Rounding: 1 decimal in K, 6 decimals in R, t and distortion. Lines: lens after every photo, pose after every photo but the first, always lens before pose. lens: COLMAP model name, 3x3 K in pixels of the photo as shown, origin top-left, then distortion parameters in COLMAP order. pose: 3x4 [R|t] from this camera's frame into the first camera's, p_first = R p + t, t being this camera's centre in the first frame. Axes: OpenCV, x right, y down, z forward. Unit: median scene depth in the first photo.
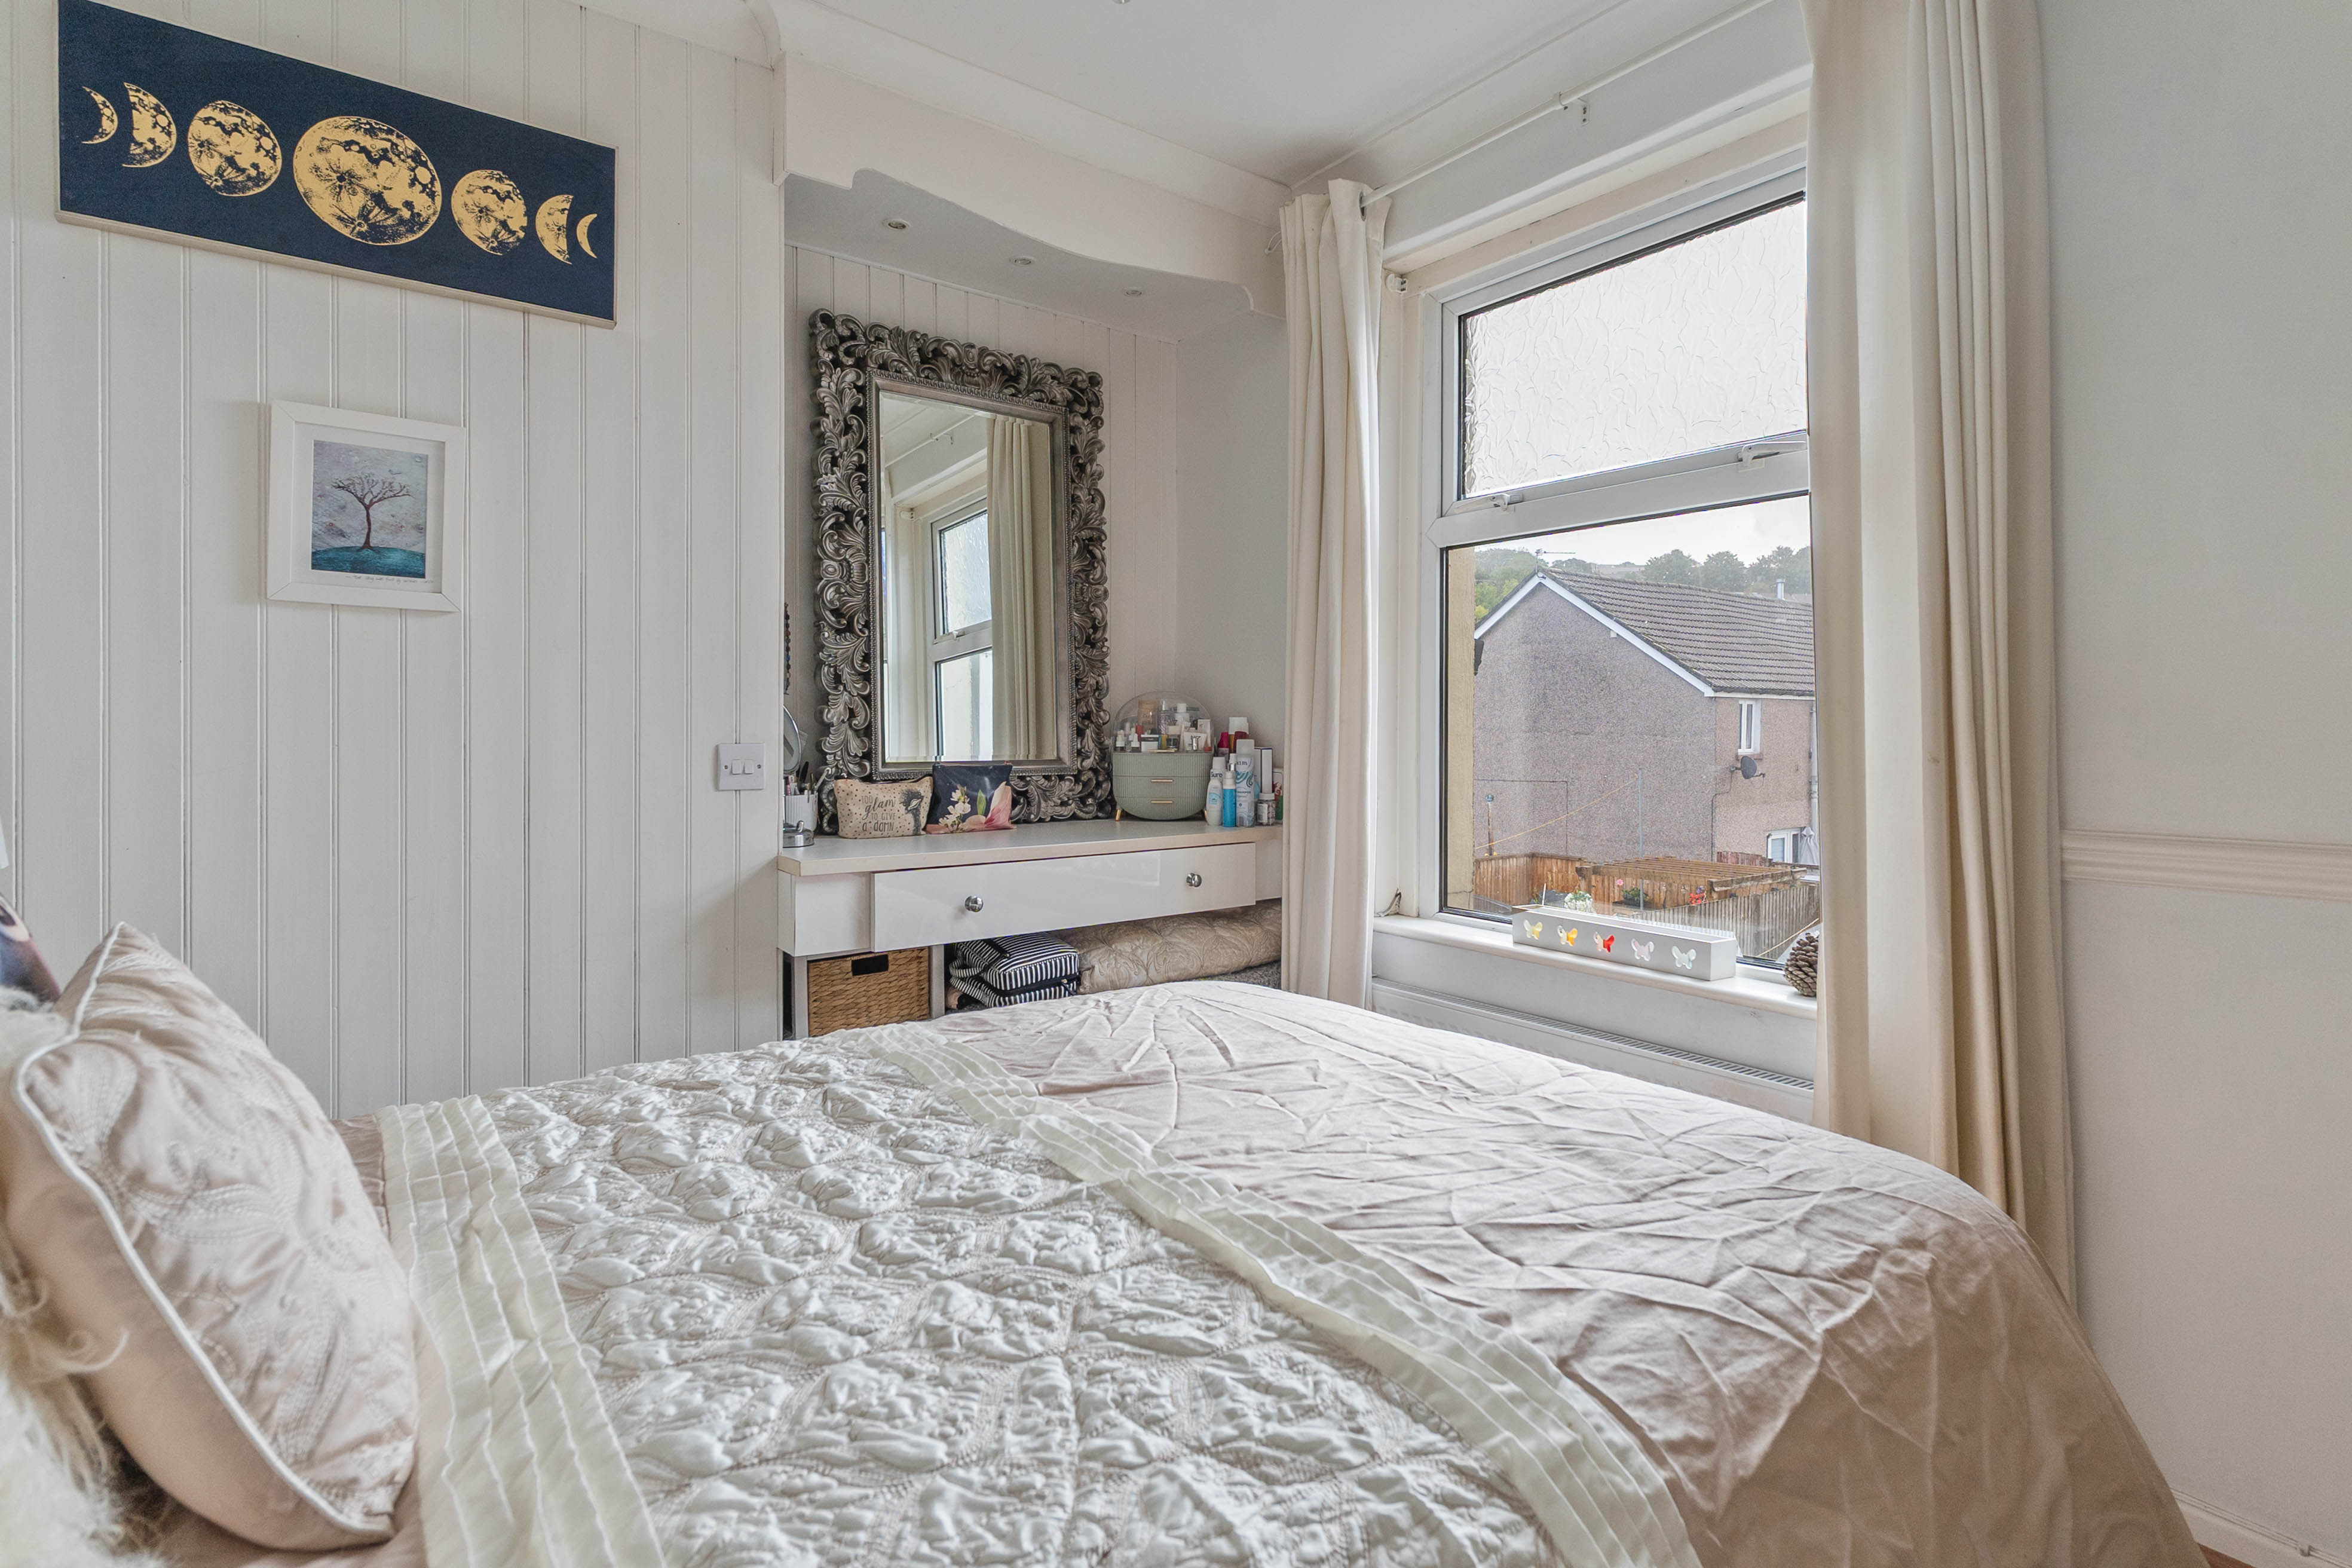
lens RADIAL K [[1148.0, 0, 1180.6], [0, 1148.0, 728.5], [0, 0, 1]] dist [0.001782, -0.000419]
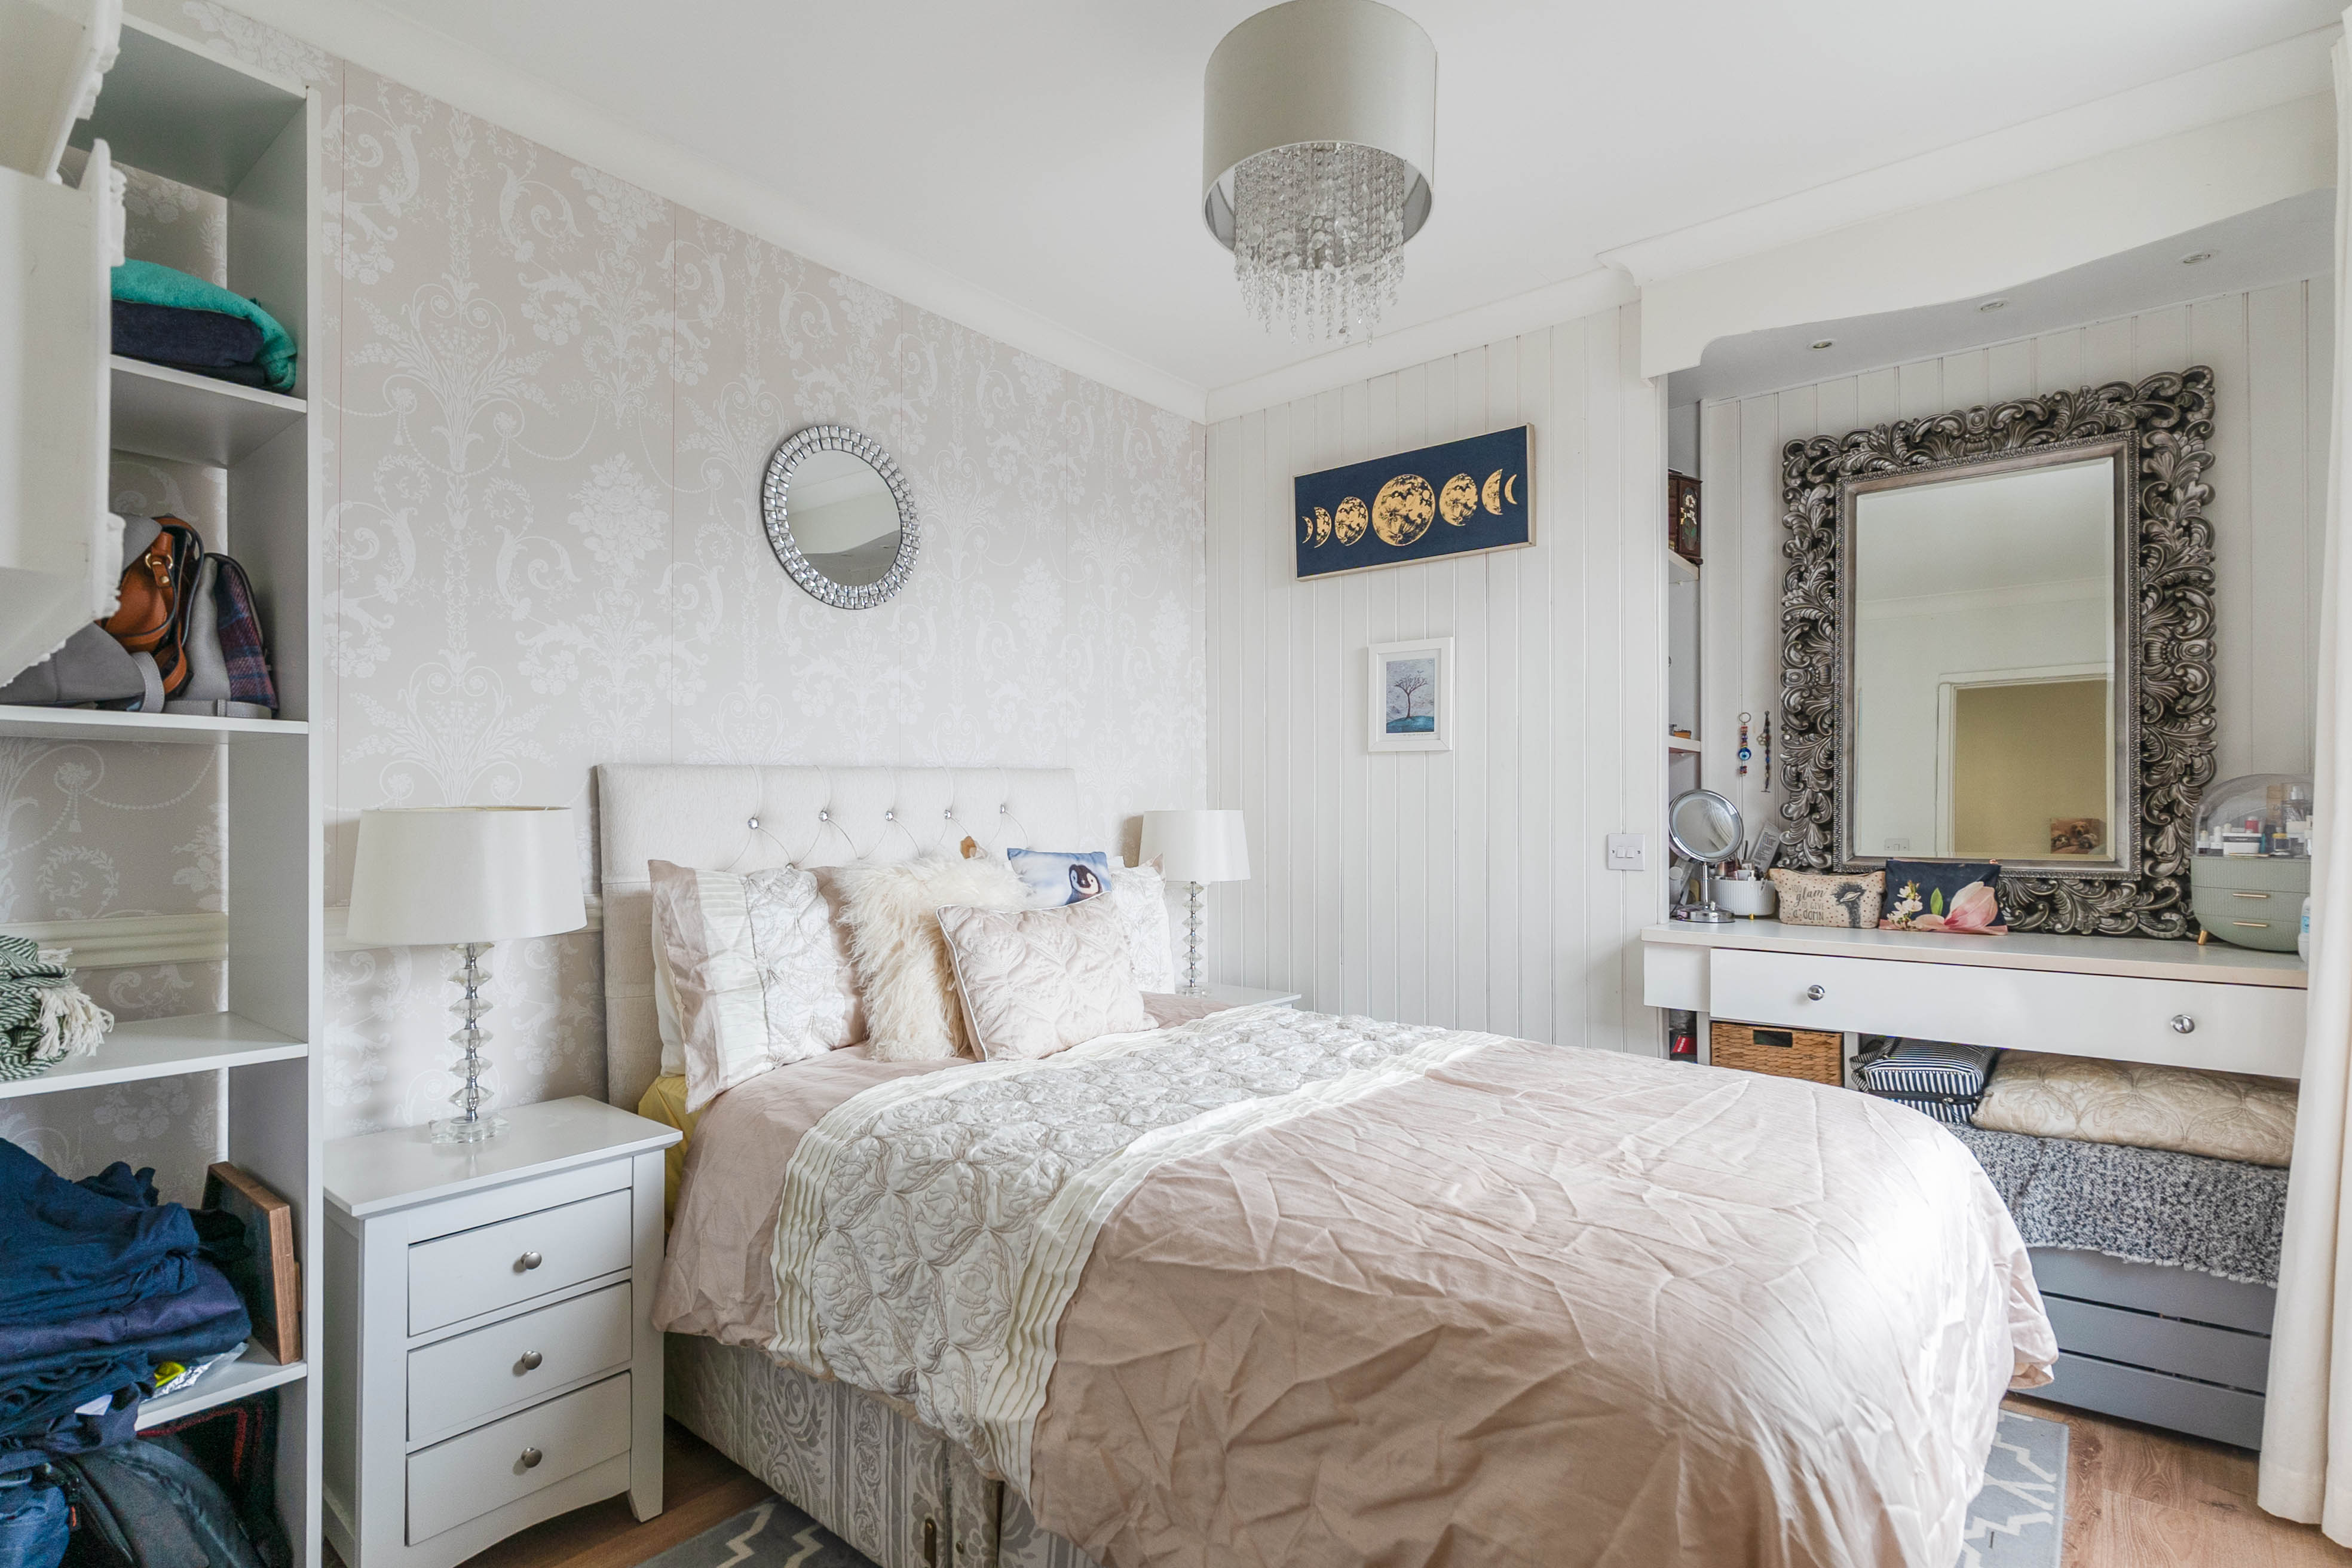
lens RADIAL K [[1122.7, 0, 1179.8], [0, 1122.7, 801.3], [0, 0, 1]] dist [0.004354, 0.000628]
pose [[0.235426, -0.012866, -0.971807, 0.716687], [-0.002359, 0.999902, -0.013809, -0.004793], [0.971889, 0.005543, 0.235373, 0.216537]]
